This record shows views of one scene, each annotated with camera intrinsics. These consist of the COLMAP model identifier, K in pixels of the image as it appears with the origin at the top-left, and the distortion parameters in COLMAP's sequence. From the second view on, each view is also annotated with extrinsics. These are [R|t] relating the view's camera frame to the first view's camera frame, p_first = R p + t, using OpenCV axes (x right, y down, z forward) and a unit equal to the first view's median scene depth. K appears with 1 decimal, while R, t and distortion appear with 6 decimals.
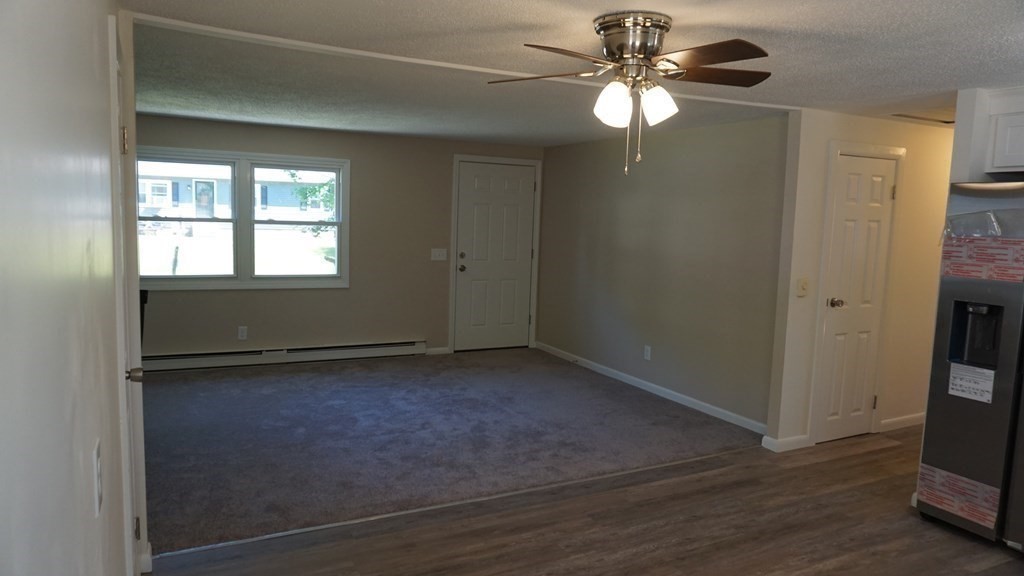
lens RADIAL K [[682.5, 0, 509.9], [0, 682.5, 290.0], [0, 0, 1]] dist [-0.053578, 0.038089]
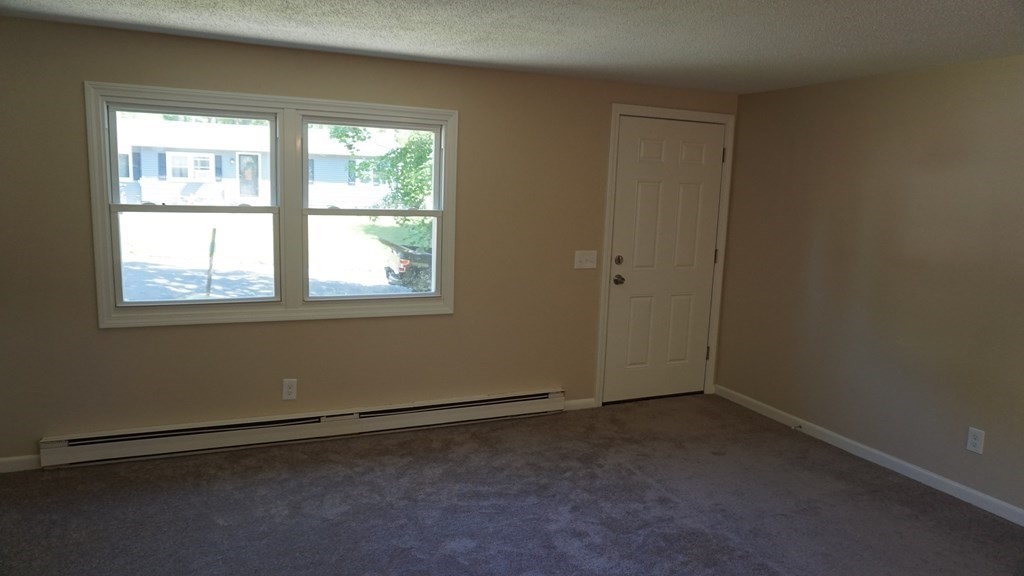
lens RADIAL K [[682.5, 0, 509.9], [0, 682.5, 290.0], [0, 0, 1]] dist [-0.053578, 0.038089]
pose [[0.998104, 0.008739, -0.060922, -0.139054], [-0.006436, 0.999261, 0.037902, -0.048017], [0.061208, -0.037438, 0.997423, 0.351375]]
